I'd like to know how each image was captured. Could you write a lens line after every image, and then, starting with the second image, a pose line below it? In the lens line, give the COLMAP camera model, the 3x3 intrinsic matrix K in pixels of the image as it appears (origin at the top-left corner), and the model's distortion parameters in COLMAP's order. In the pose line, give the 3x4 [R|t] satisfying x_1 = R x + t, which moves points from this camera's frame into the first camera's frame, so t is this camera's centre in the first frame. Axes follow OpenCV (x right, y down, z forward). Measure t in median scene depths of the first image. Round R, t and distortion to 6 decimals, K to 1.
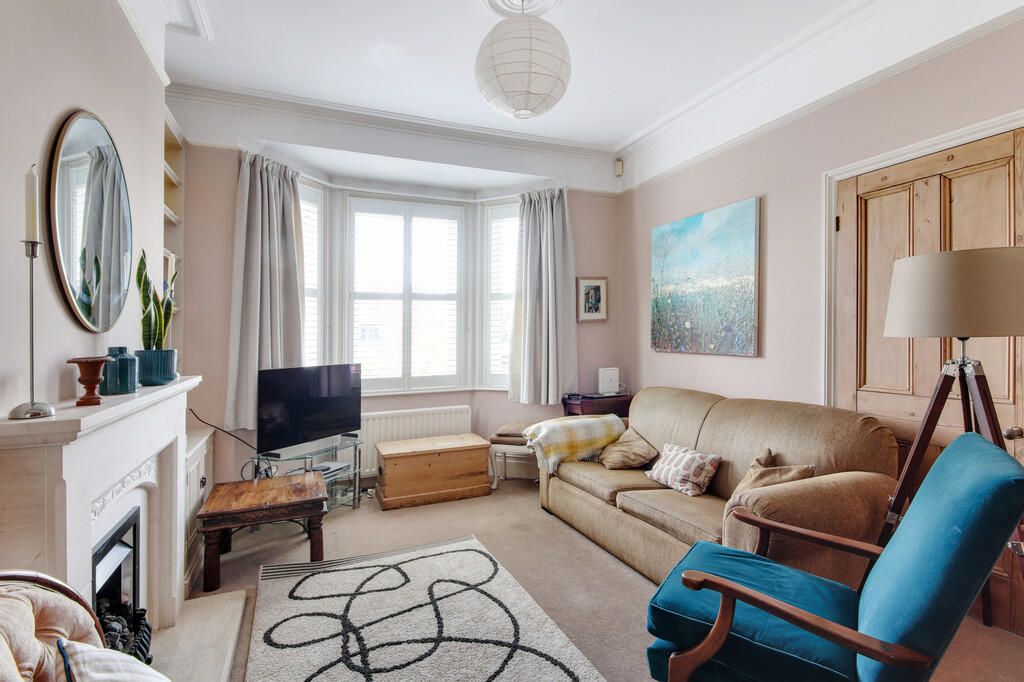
lens RADIAL K [[489.8, 0, 512.0], [0, 489.8, 341.0], [0, 0, 1]] dist [0.000840, -0.000086]
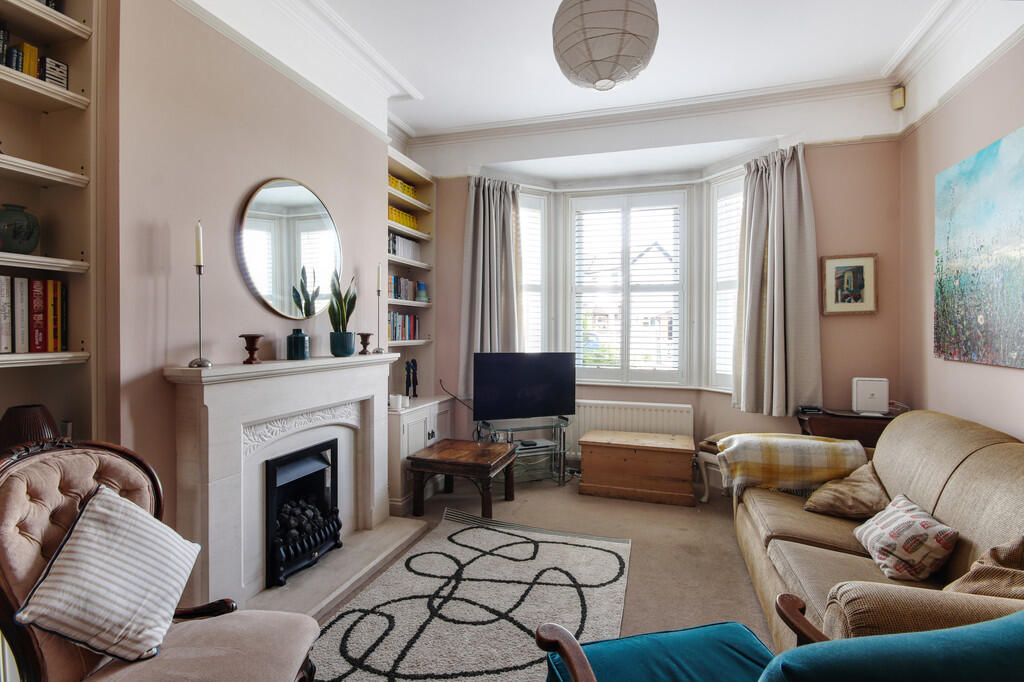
lens RADIAL K [[476.4, 0, 516.7], [0, 476.4, 337.7], [0, 0, 1]] dist [-0.001033, -0.000558]
pose [[0.760641, 0.034469, -0.648257, 0.311670], [-0.029224, 0.999395, 0.018850, -0.003811], [0.648514, 0.004607, 0.761188, 0.145184]]
